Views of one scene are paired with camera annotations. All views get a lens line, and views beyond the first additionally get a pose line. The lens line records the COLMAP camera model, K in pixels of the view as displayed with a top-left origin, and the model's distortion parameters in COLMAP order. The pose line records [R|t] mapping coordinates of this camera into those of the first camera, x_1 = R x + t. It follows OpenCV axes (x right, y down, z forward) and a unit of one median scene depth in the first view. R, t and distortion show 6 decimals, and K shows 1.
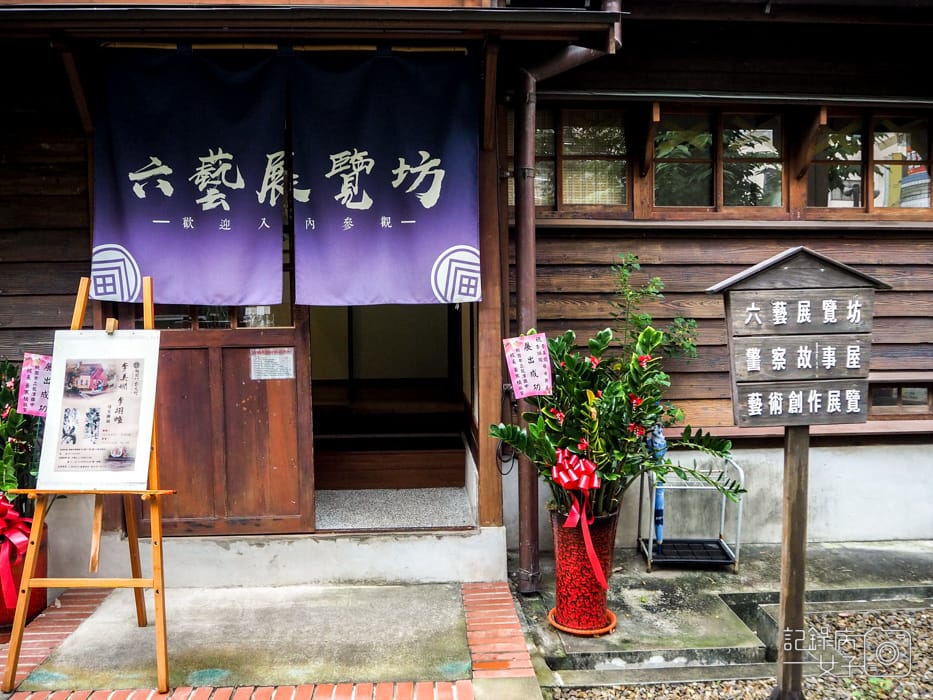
lens RADIAL K [[778.2, 0, 467.8], [0, 778.2, 351.1], [0, 0, 1]] dist [-0.050049, 0.000388]
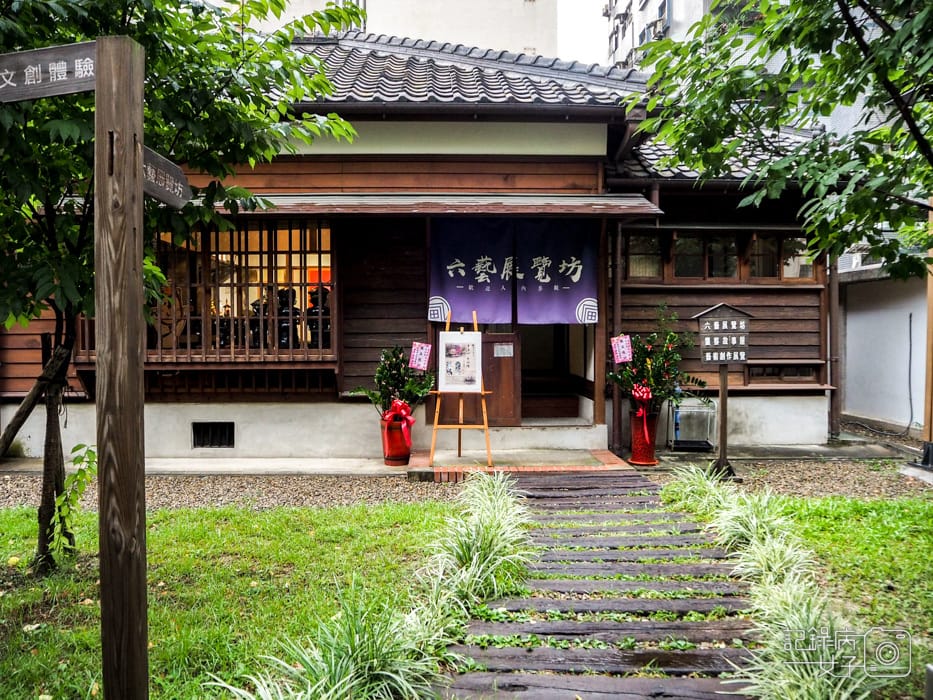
lens RADIAL K [[778.2, 0, 465.7], [0, 778.2, 348.1], [0, 0, 1]] dist [-0.050049, 0.000388]
pose [[0.999517, 0.006913, -0.030283, -0.304734], [-0.008160, 0.999116, -0.041233, 0.109512], [0.029971, 0.041461, 0.998691, -1.301627]]
